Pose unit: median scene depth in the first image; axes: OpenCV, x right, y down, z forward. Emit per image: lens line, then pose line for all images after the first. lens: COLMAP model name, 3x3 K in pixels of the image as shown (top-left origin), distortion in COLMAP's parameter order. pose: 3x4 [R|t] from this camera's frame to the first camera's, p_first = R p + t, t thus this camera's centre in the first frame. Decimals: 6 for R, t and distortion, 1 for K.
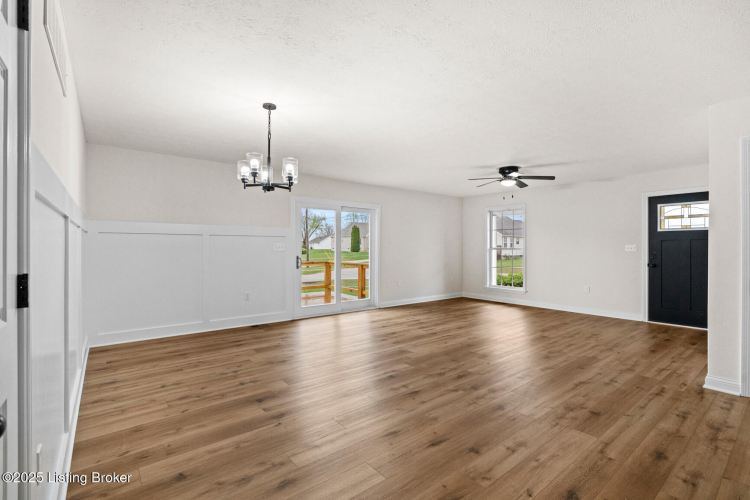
lens RADIAL K [[341.9, 0, 375.0], [0, 341.9, 250.0], [0, 0, 1]] dist [-0.000481, -0.000094]
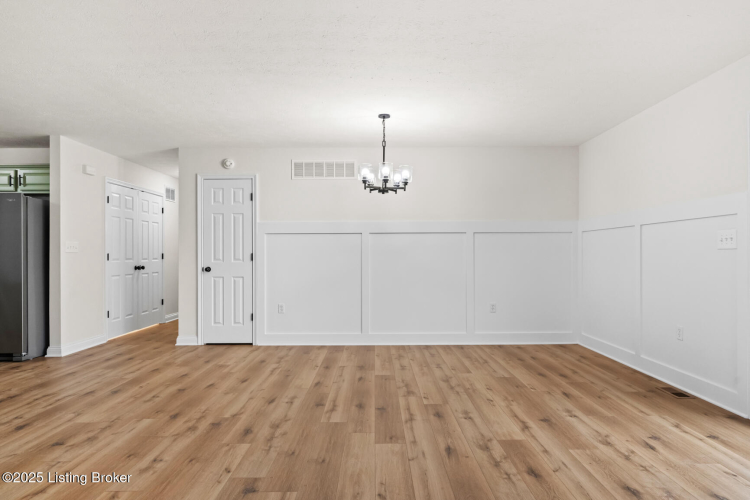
lens RADIAL K [[463.8, 0, 377.7], [0, 463.8, 247.6], [0, 0, 1]] dist [-0.002731, 0.000342]
pose [[-0.621502, -0.012362, -0.783315, 0.936165], [-0.000639, 0.999883, -0.015273, 0.027539], [0.783412, -0.008991, -0.621438, 2.050433]]
